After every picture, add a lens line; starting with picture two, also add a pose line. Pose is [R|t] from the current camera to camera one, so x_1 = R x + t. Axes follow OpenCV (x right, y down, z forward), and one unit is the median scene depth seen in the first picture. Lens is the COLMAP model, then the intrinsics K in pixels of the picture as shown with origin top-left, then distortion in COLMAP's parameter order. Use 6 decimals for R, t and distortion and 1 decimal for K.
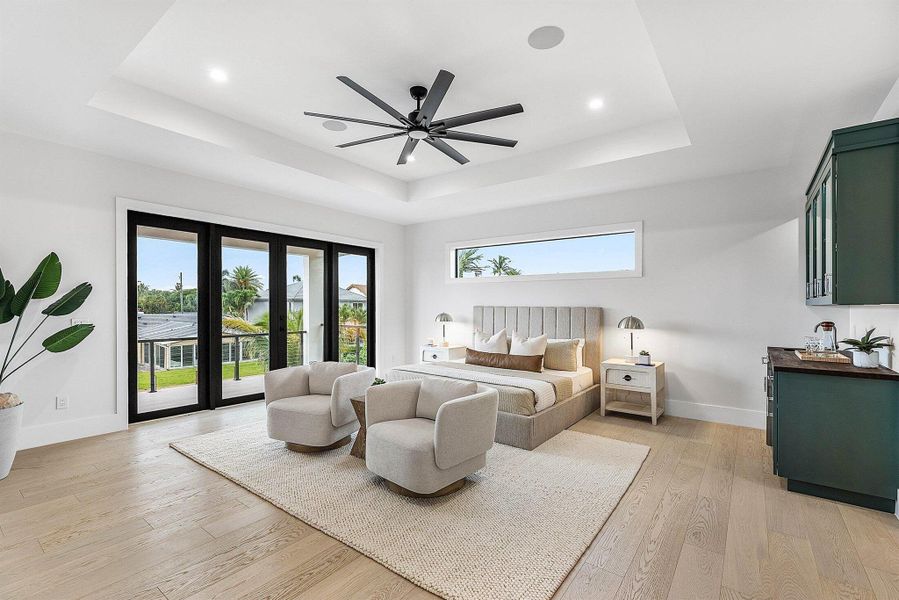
lens RADIAL K [[403.9, 0, 449.5], [0, 403.9, 300.0], [0, 0, 1]] dist [0.003565, 0.000691]
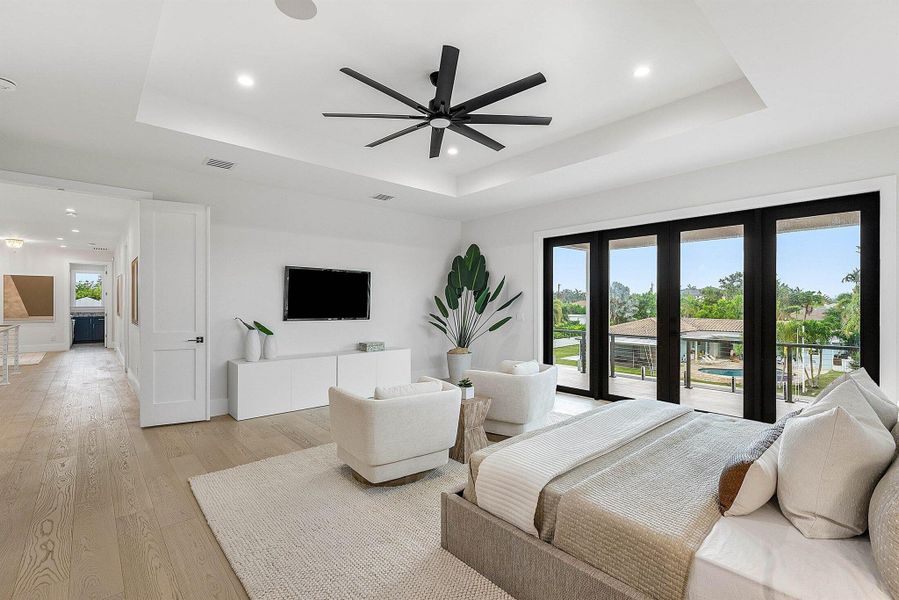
lens RADIAL K [[403.9, 0, 449.5], [0, 403.9, 300.0], [0, 0, 1]] dist [0.003565, 0.000691]
pose [[-0.195432, -0.013269, -0.980627, 0.556962], [0.011740, 0.999805, -0.015869, 0.010749], [0.980647, -0.014614, -0.195238, 0.798832]]
